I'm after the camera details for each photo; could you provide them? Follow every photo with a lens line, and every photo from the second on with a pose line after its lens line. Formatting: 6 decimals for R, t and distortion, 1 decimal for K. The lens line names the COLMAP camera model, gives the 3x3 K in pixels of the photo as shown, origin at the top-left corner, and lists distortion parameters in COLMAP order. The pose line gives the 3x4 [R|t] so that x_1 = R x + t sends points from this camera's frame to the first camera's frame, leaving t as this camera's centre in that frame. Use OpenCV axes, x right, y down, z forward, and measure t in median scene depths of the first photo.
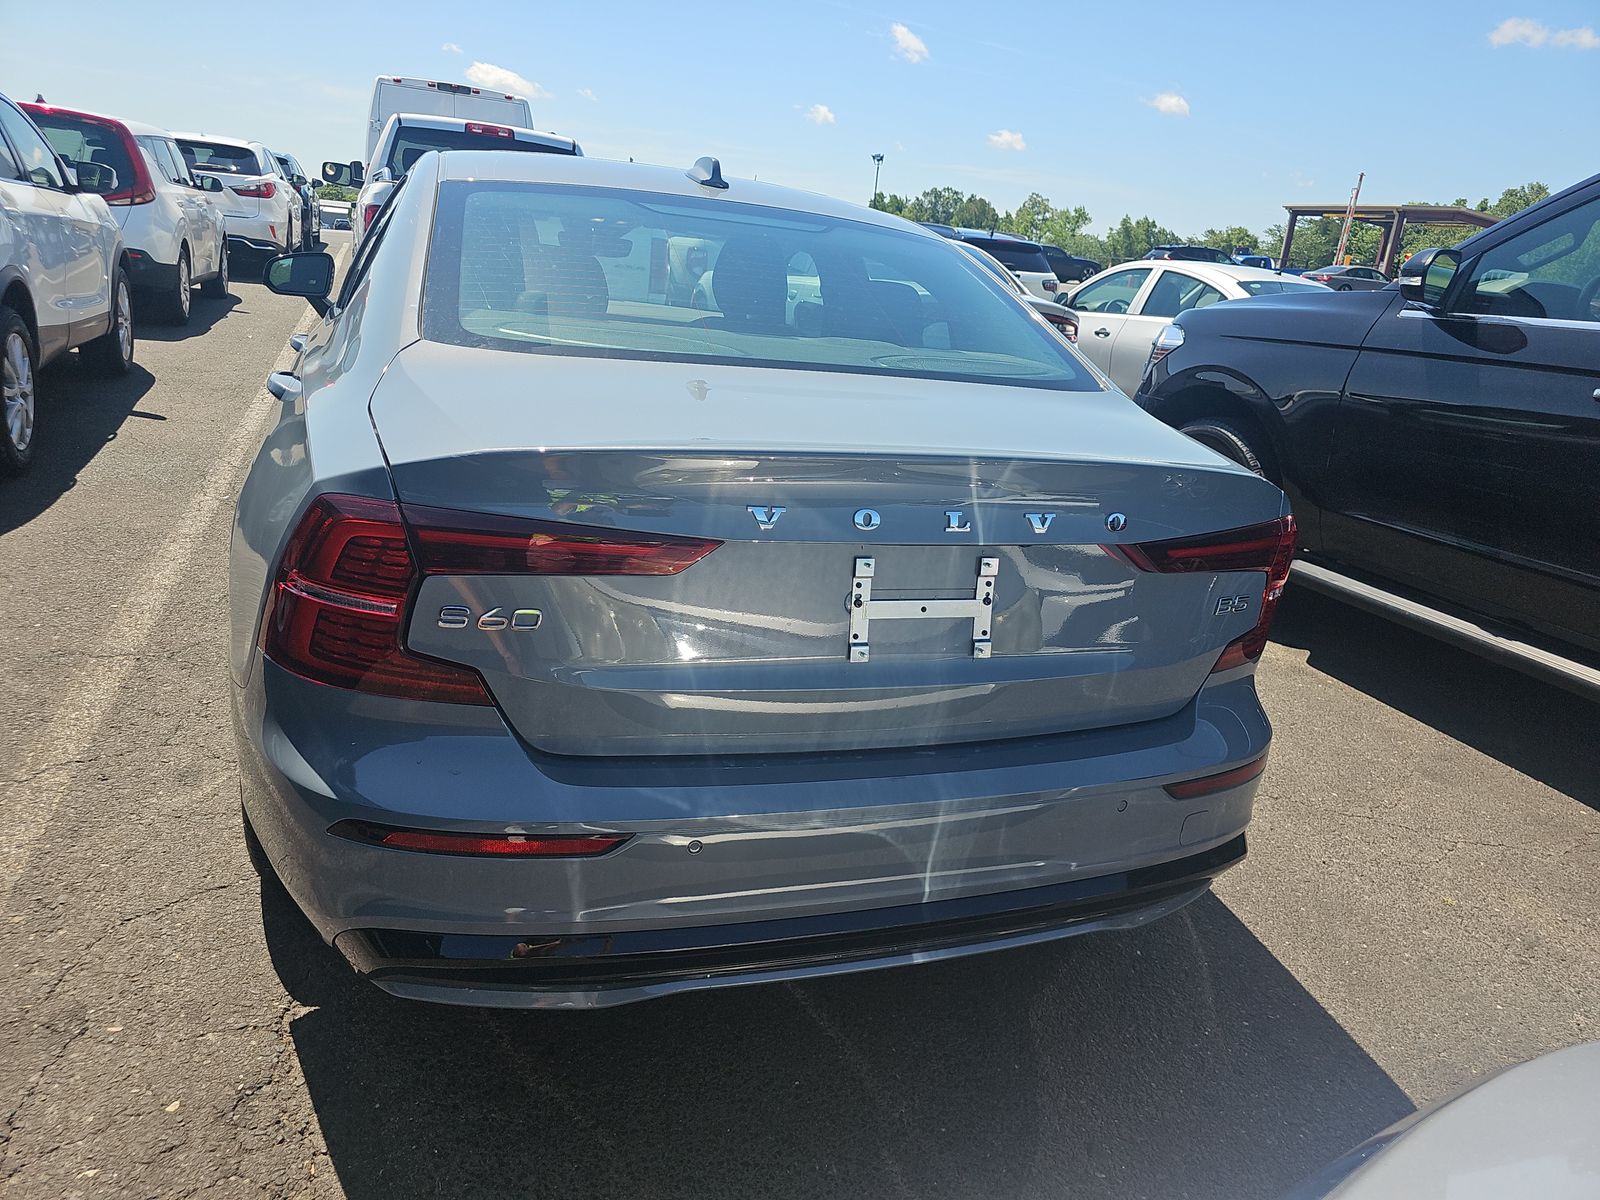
lens RADIAL K [[1060.2, 0, 800.0], [0, 1060.2, 600.0], [0, 0, 1]] dist [0.019889, -0.023318]
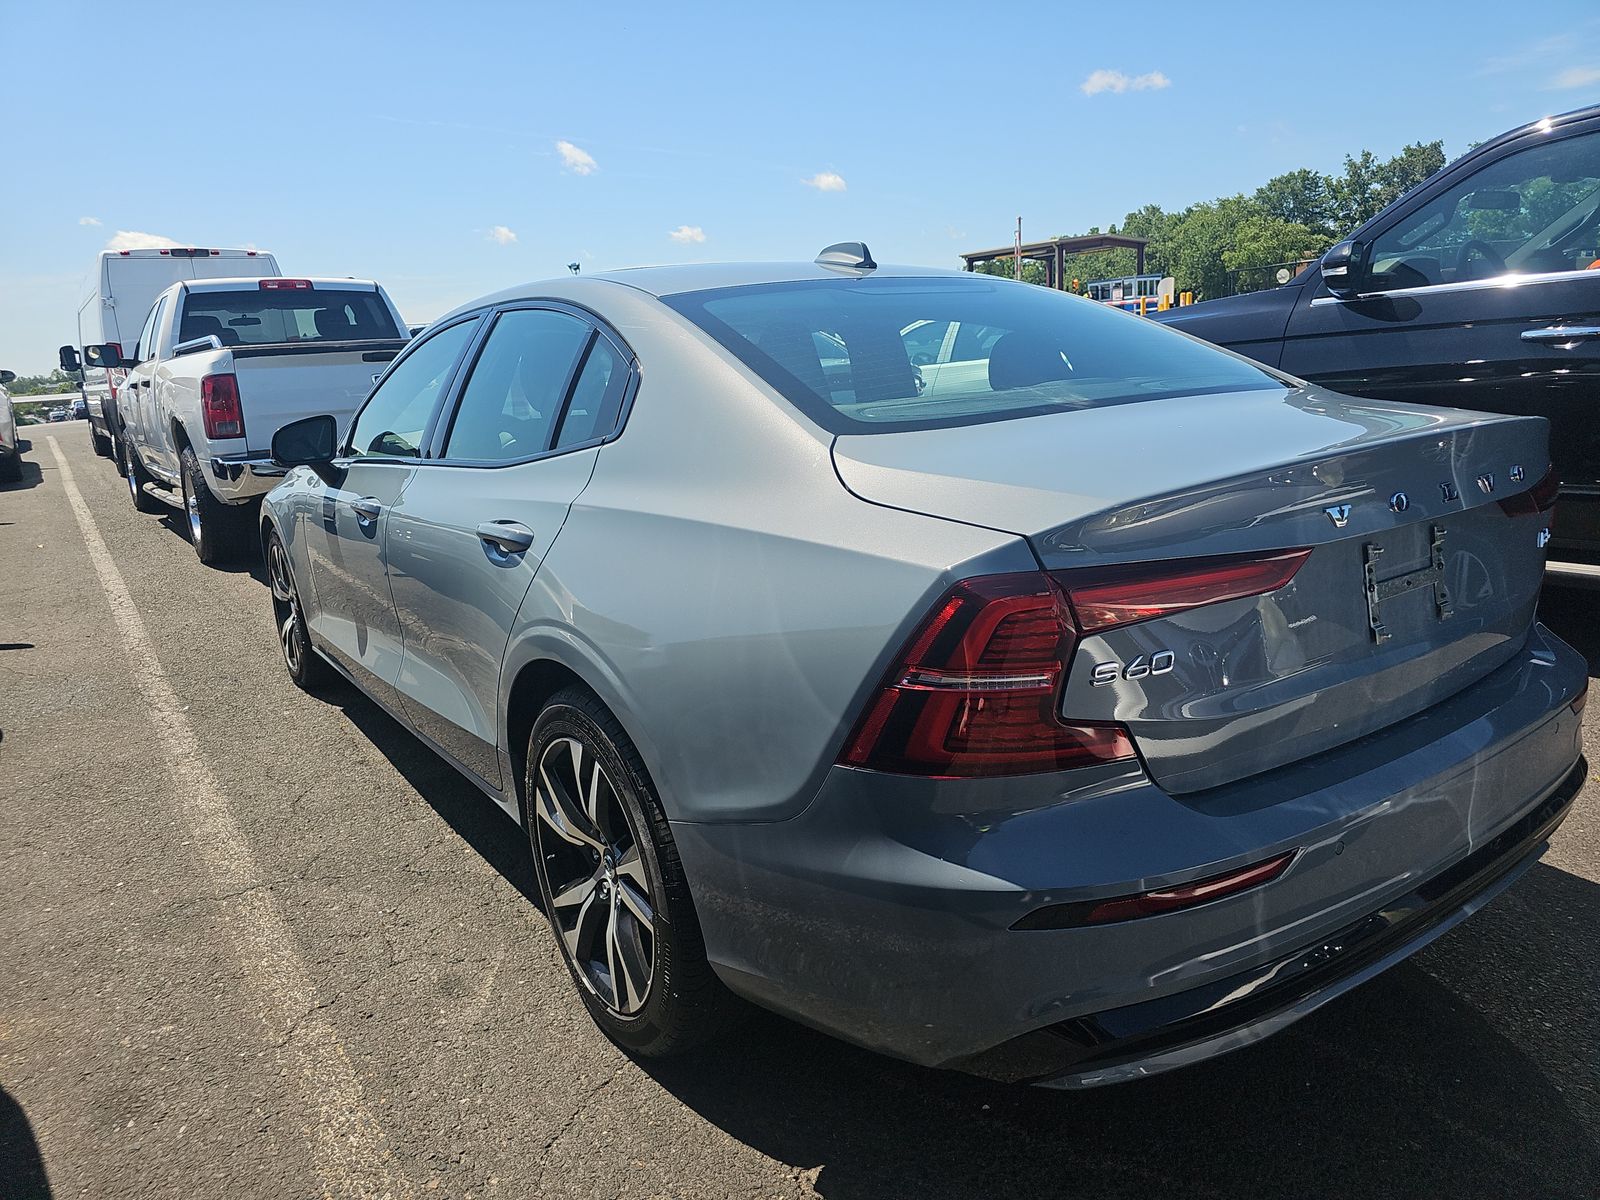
lens RADIAL K [[1058.2, 0, 798.3], [0, 1058.2, 588.8], [0, 0, 1]] dist [0.036514, -0.039380]
pose [[0.953737, -0.209672, 0.215459, -0.103579], [0.228480, 0.971298, -0.066165, -0.007971], [-0.195402, 0.112333, 0.974269, 0.010016]]
